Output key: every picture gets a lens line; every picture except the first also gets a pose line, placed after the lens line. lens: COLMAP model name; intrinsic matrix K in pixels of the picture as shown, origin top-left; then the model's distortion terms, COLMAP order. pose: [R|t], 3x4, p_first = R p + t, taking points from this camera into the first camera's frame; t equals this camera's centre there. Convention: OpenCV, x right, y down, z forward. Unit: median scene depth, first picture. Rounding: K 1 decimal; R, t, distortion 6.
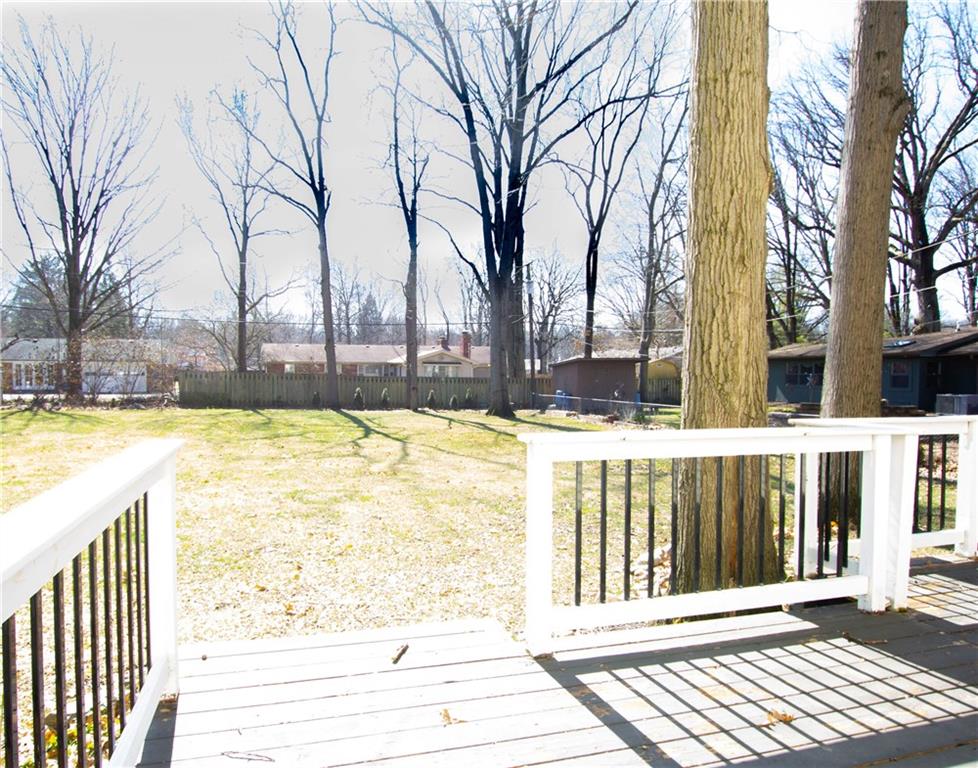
lens RADIAL K [[779.1, 0, 489.0], [0, 779.1, 384.0], [0, 0, 1]] dist [-0.011185, -0.007924]
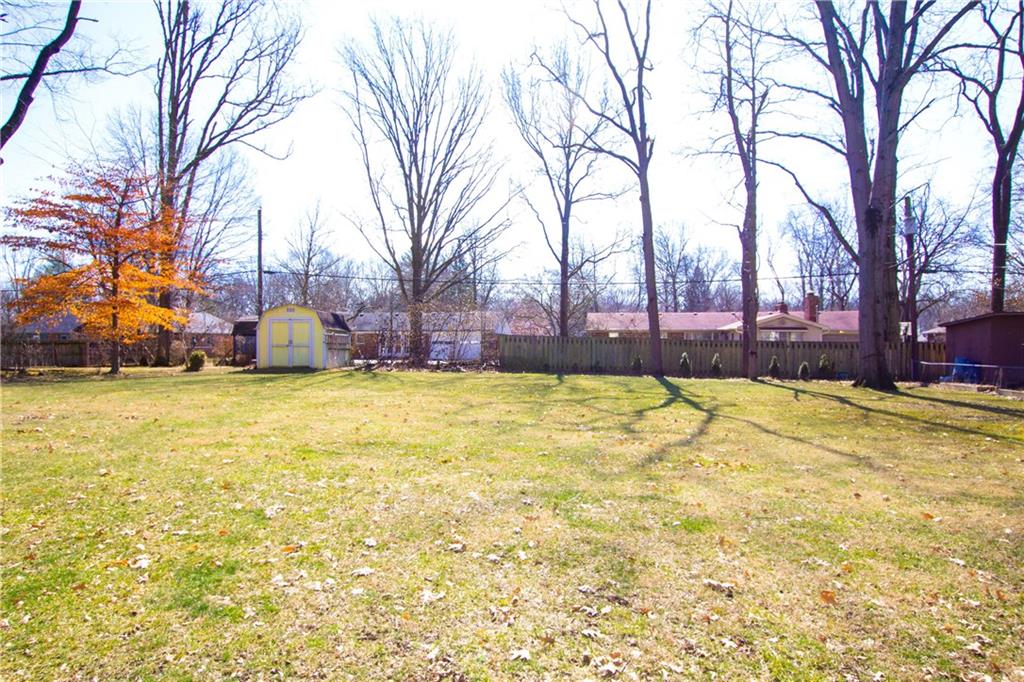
lens RADIAL K [[546.8, 0, 515.7], [0, 546.8, 354.5], [0, 0, 1]] dist [-0.014080, 0.000904]
pose [[0.891403, -0.004053, -0.453193, -0.056905], [-0.010880, 0.999480, -0.030338, 0.027584], [0.453081, 0.031975, 0.890896, 0.355521]]
